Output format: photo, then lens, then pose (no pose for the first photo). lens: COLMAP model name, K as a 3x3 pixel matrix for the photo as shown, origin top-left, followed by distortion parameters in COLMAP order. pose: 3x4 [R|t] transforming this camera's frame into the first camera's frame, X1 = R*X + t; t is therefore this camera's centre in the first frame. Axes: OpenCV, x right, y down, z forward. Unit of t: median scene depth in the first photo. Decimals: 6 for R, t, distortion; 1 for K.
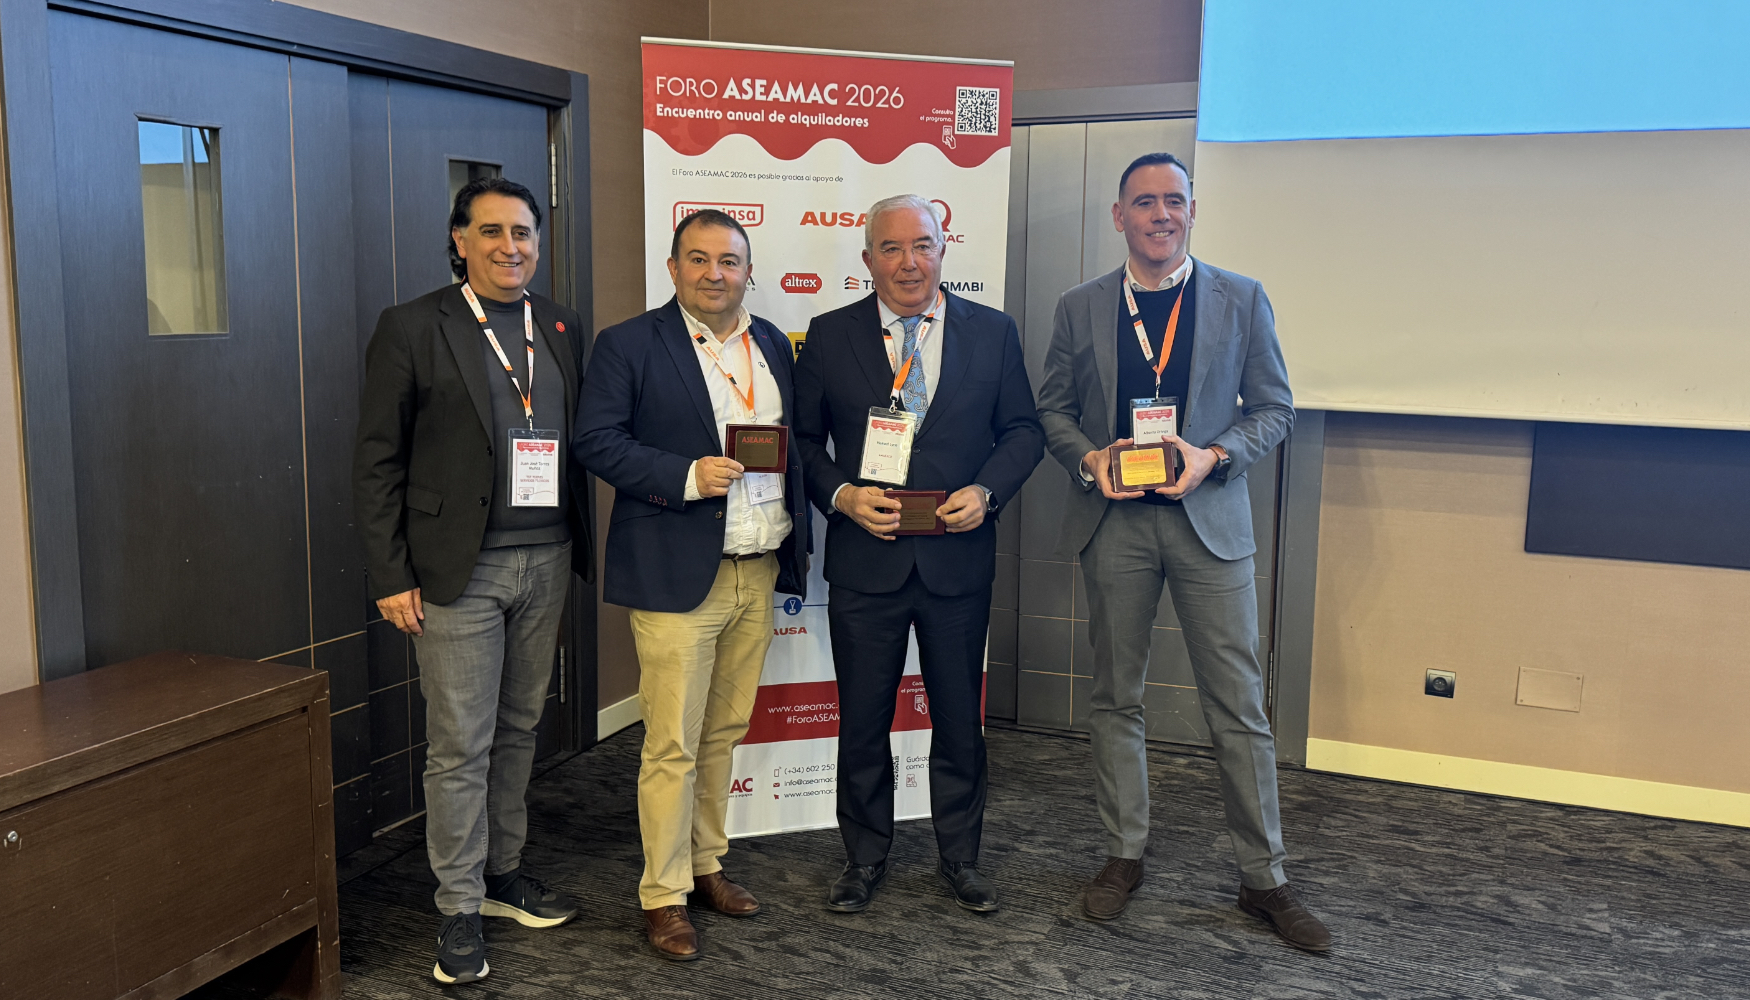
lens RADIAL K [[1517.9, 0, 868.7], [0, 1517.9, 514.6], [0, 0, 1]] dist [0.072163, -0.093143]
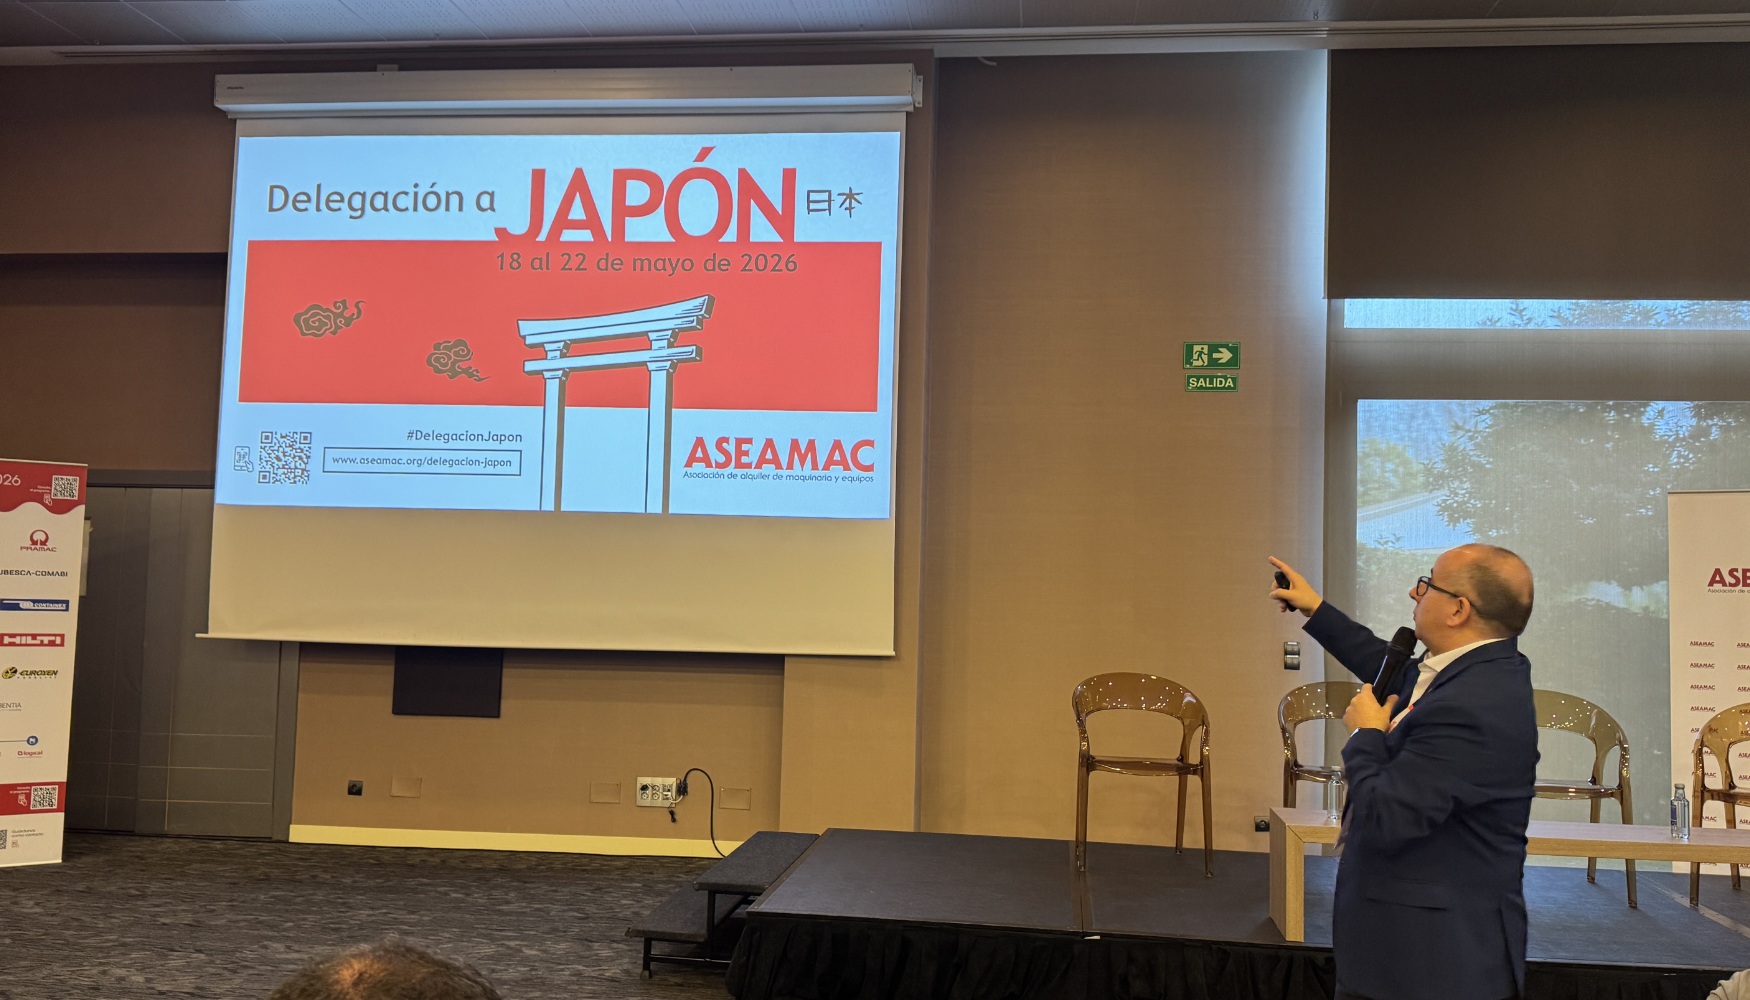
lens RADIAL K [[1434.5, 0, 838.9], [0, 1434.5, 486.4], [0, 0, 1]] dist [0.055196, -0.078243]
pose [[0.963575, 0.029126, 0.265846, 0.539442], [0.029341, 0.976538, -0.213338, 0.167161], [-0.265823, 0.213367, 0.940113, -1.043110]]
